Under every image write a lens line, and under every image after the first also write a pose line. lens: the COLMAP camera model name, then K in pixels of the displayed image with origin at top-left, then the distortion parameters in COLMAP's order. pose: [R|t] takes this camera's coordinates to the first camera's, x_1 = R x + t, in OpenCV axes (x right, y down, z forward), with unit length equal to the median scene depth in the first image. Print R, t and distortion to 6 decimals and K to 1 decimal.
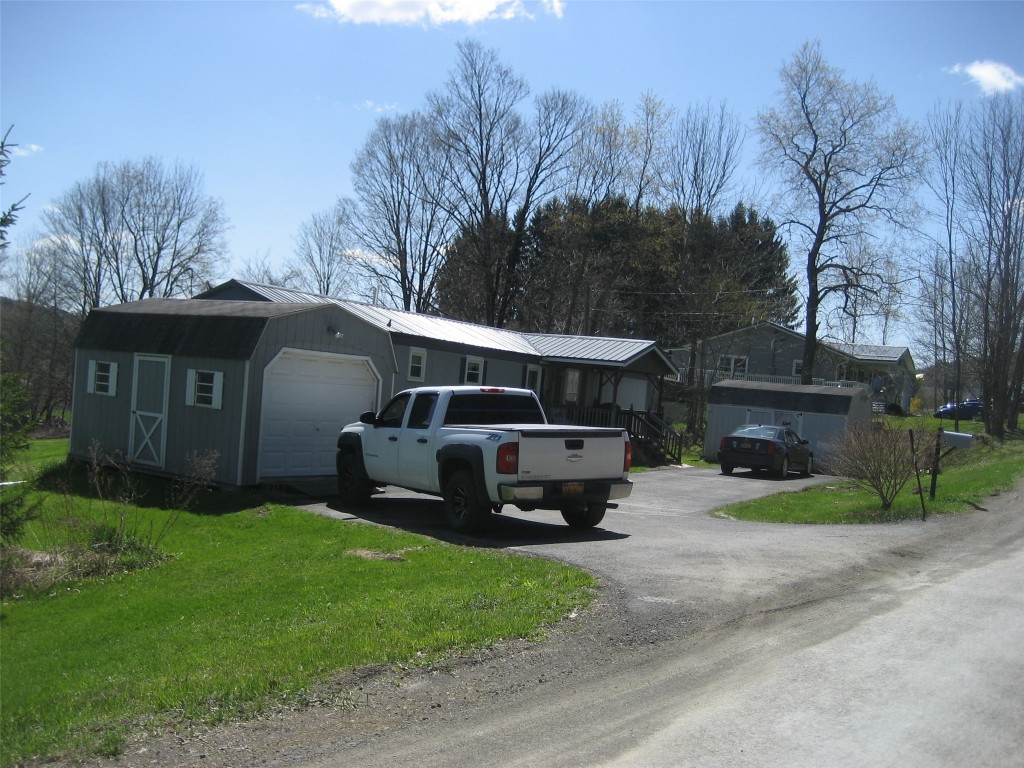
lens RADIAL K [[1037.5, 0, 512.0], [0, 1037.5, 384.0], [0, 0, 1]] dist [-0.174495, -0.000066]
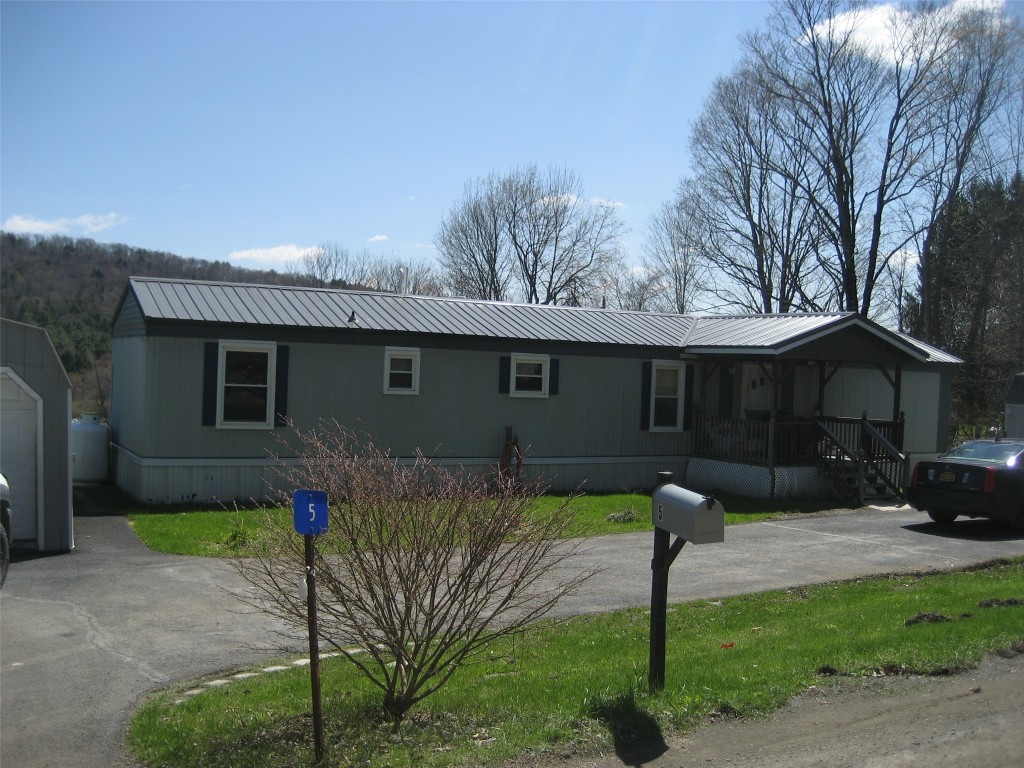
lens RADIAL K [[1037.5, 0, 512.0], [0, 1037.5, 384.0], [0, 0, 1]] dist [-0.174495, -0.000066]
pose [[0.842819, -0.051574, -0.535720, 0.298816], [0.044363, 0.998668, -0.026348, 0.010693], [0.536366, -0.001559, 0.843984, 0.360413]]
